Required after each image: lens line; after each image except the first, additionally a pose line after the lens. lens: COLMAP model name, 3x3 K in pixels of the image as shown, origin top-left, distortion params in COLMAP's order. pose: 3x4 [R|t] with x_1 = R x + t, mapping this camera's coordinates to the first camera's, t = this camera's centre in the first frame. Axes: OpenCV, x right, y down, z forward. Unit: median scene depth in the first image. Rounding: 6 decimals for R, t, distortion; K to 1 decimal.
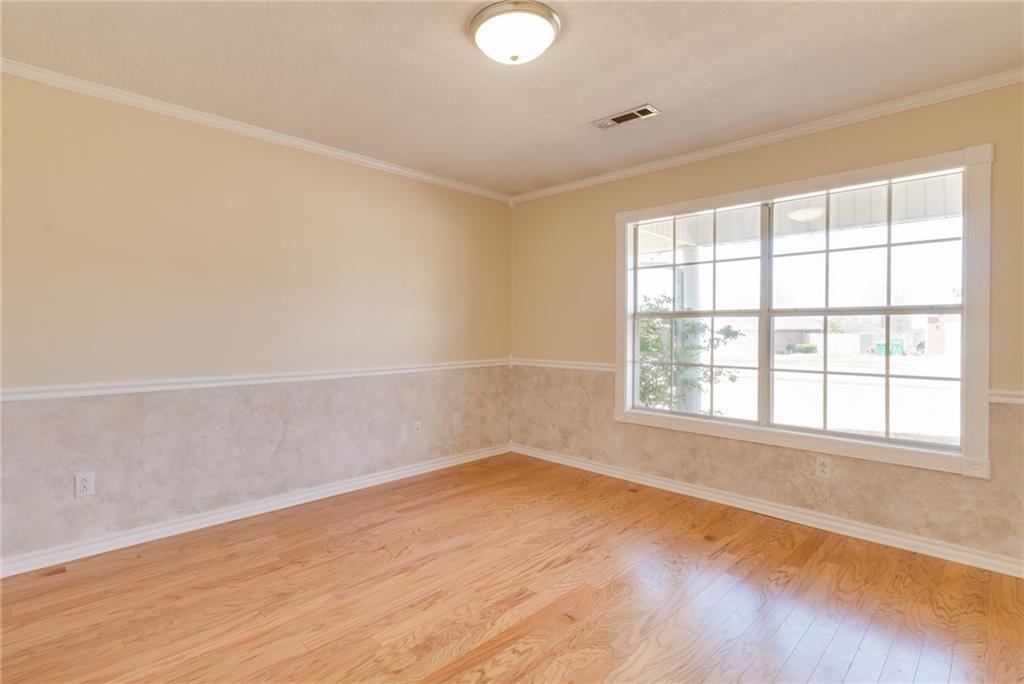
lens RADIAL K [[491.2, 0, 511.6], [0, 491.2, 338.5], [0, 0, 1]] dist [-0.005957, -0.000440]
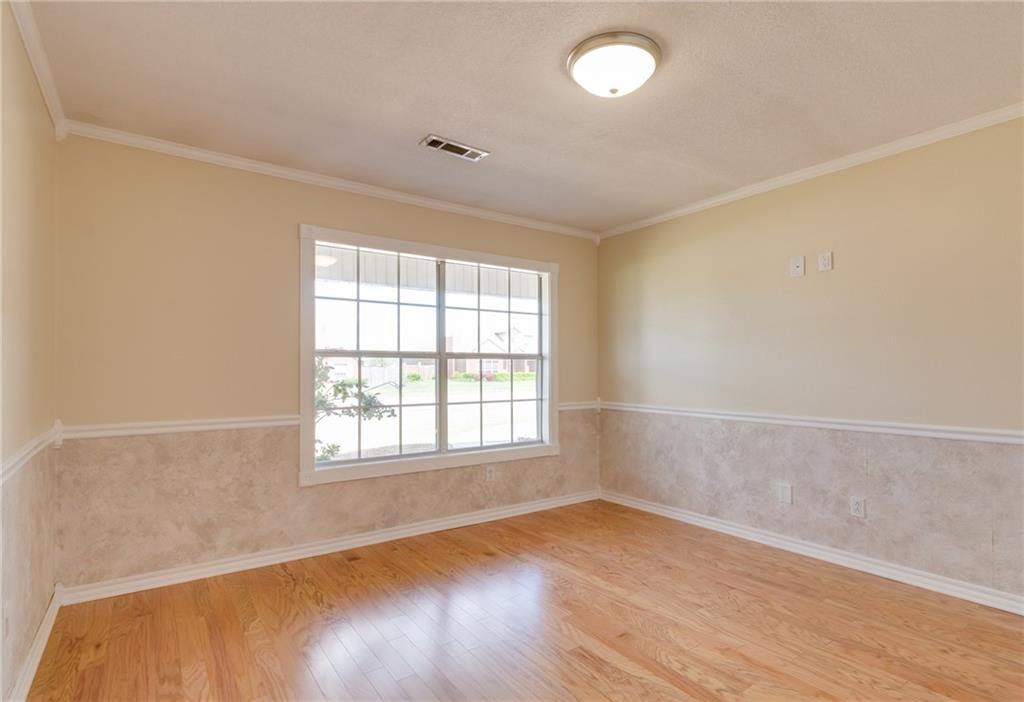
lens RADIAL K [[501.5, 0, 508.3], [0, 501.5, 371.7], [0, 0, 1]] dist [0.002814, -0.001304]
pose [[0.195226, -0.007373, 0.980731, -0.613260], [0.021484, 0.999764, 0.003239, -0.014060], [-0.980523, 0.020438, 0.195338, 0.615546]]
